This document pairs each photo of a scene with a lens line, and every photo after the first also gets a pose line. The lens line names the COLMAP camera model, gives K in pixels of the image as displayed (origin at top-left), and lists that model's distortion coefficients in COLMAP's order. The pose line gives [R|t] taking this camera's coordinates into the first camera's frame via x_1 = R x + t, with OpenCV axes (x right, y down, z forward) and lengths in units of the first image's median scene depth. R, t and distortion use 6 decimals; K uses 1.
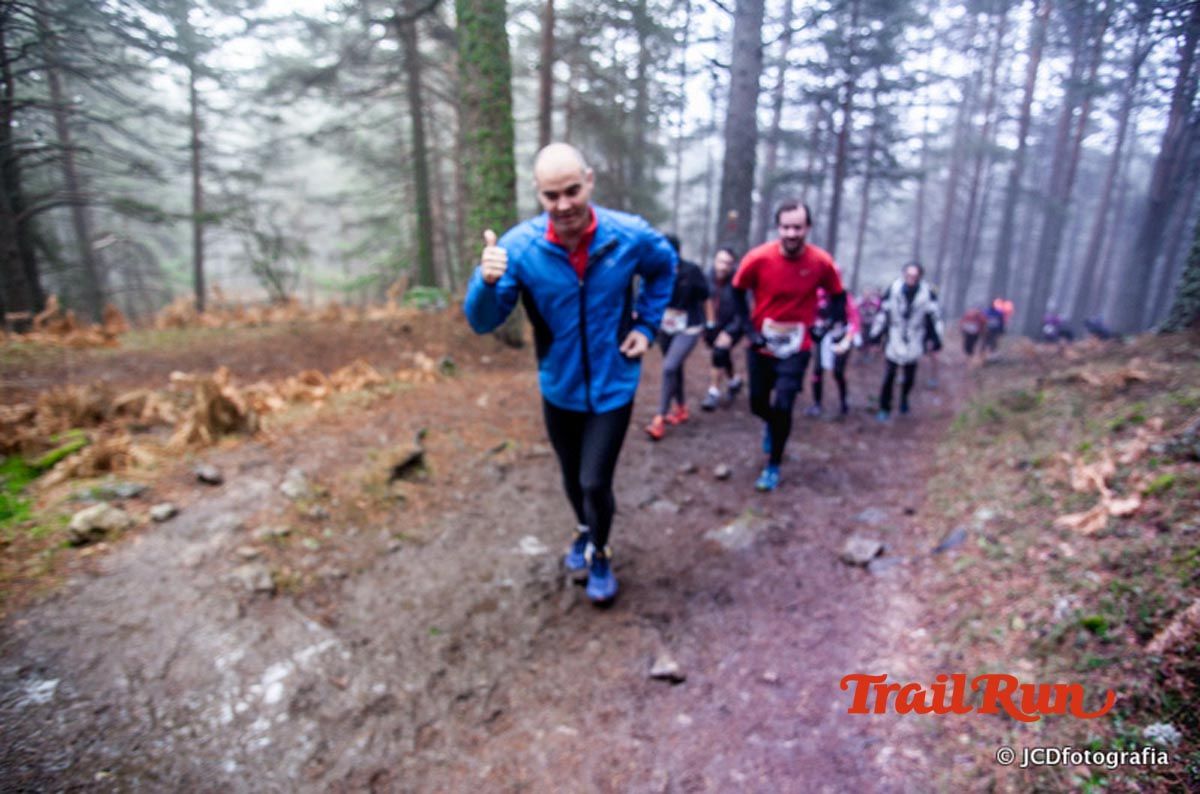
lens RADIAL K [[731.3, 0, 608.3], [0, 731.3, 403.3], [0, 0, 1]] dist [-0.092906, 0.039169]
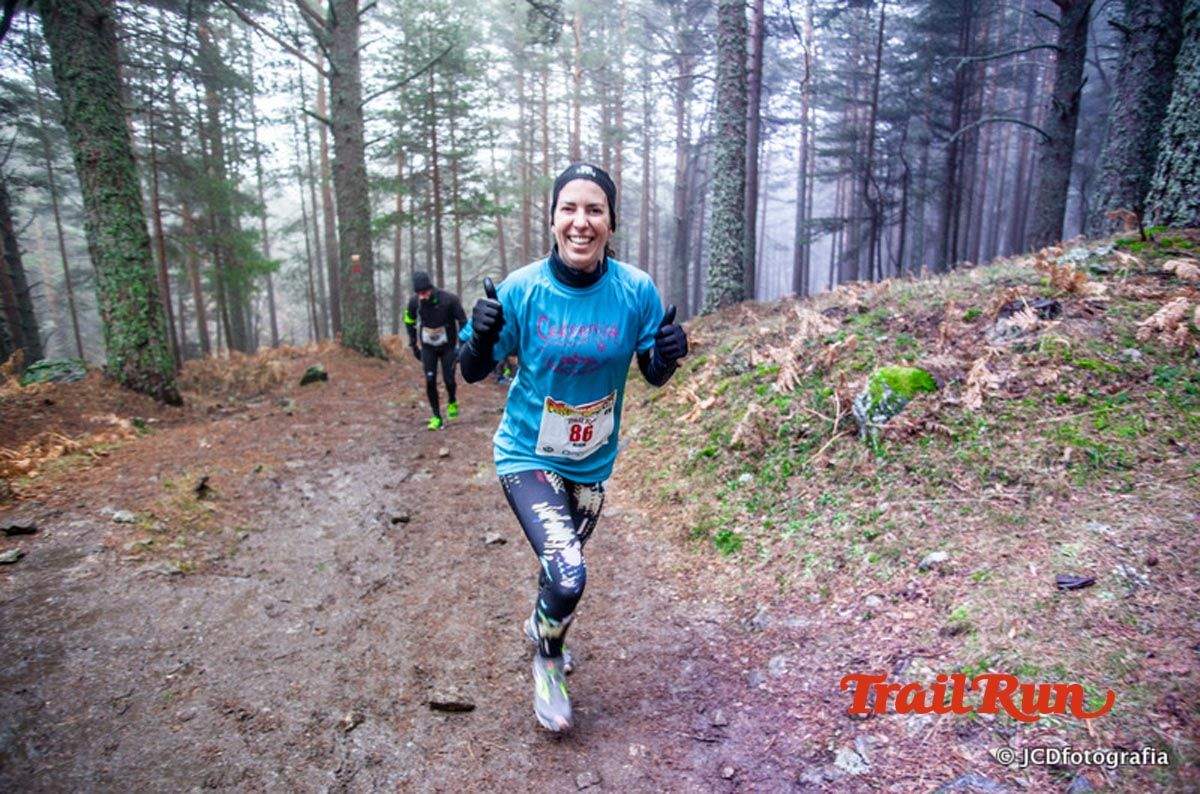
lens RADIAL K [[738.8, 0, 611.4], [0, 738.8, 403.8], [0, 0, 1]] dist [-0.097084, 0.053849]
pose [[0.847497, -0.161984, 0.505480, -0.155248], [0.186799, 0.982397, 0.001624, 0.040732], [-0.496845, 0.093046, 0.862837, -0.181135]]
